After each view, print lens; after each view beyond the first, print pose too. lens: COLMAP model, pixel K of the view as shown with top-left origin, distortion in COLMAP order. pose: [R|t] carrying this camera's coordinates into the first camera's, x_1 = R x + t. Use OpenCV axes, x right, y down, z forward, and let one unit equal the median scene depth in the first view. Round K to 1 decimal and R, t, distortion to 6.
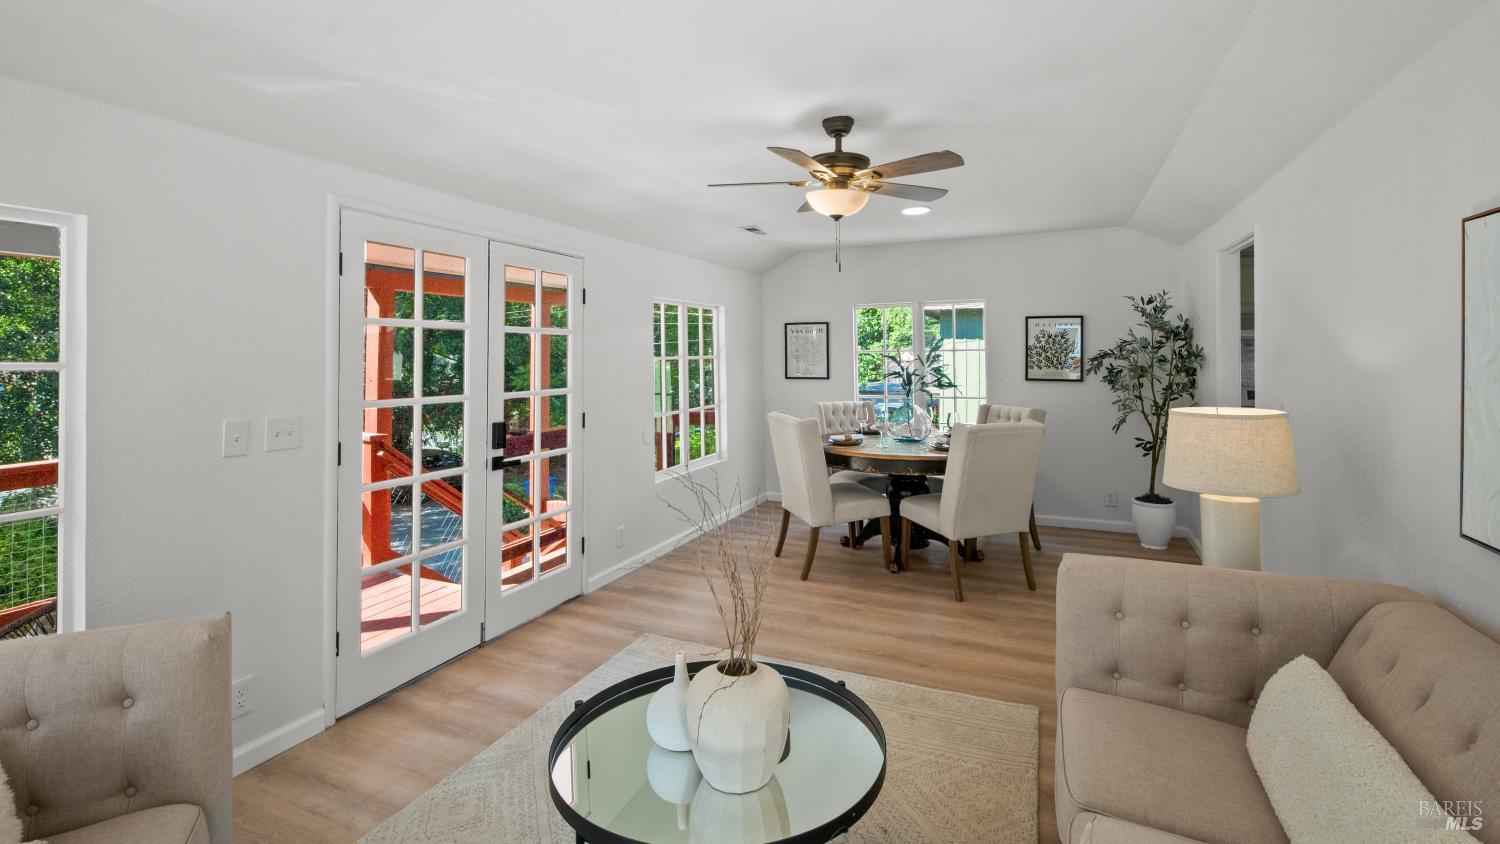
lens RADIAL K [[676.3, 0, 760.2], [0, 676.3, 350.6], [0, 0, 1]] dist [0.013235, -0.007941]
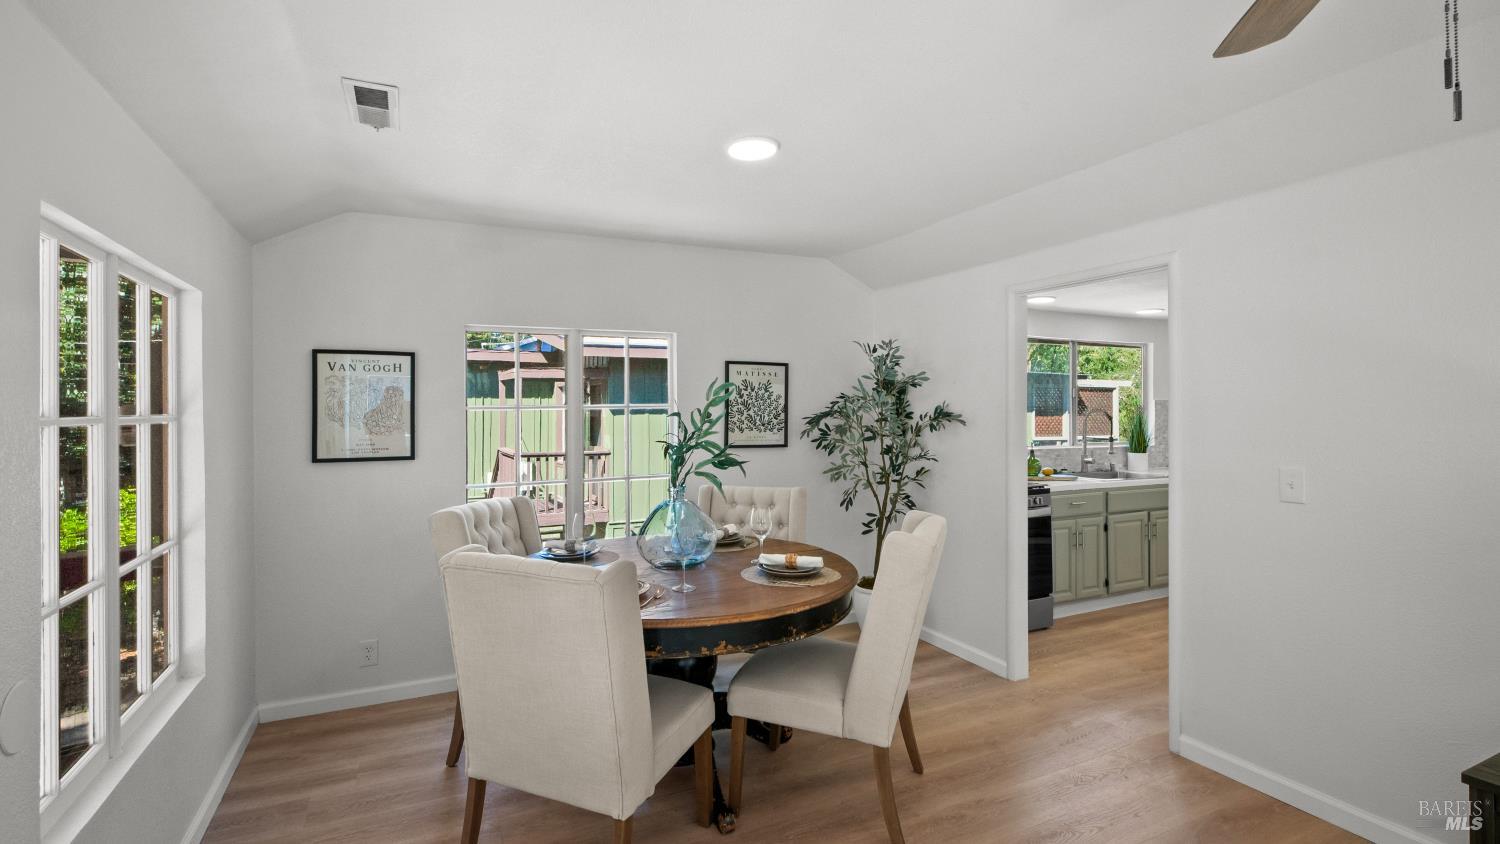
lens RADIAL K [[676.3, 0, 737.4], [0, 676.3, 408.1], [0, 0, 1]] dist [0.013235, -0.007941]
pose [[0.656206, 0.005696, 0.754560, -0.168002], [-0.003484, 0.999984, -0.004519, 0.004423], [-0.754573, 0.000336, 0.656216, 0.561541]]
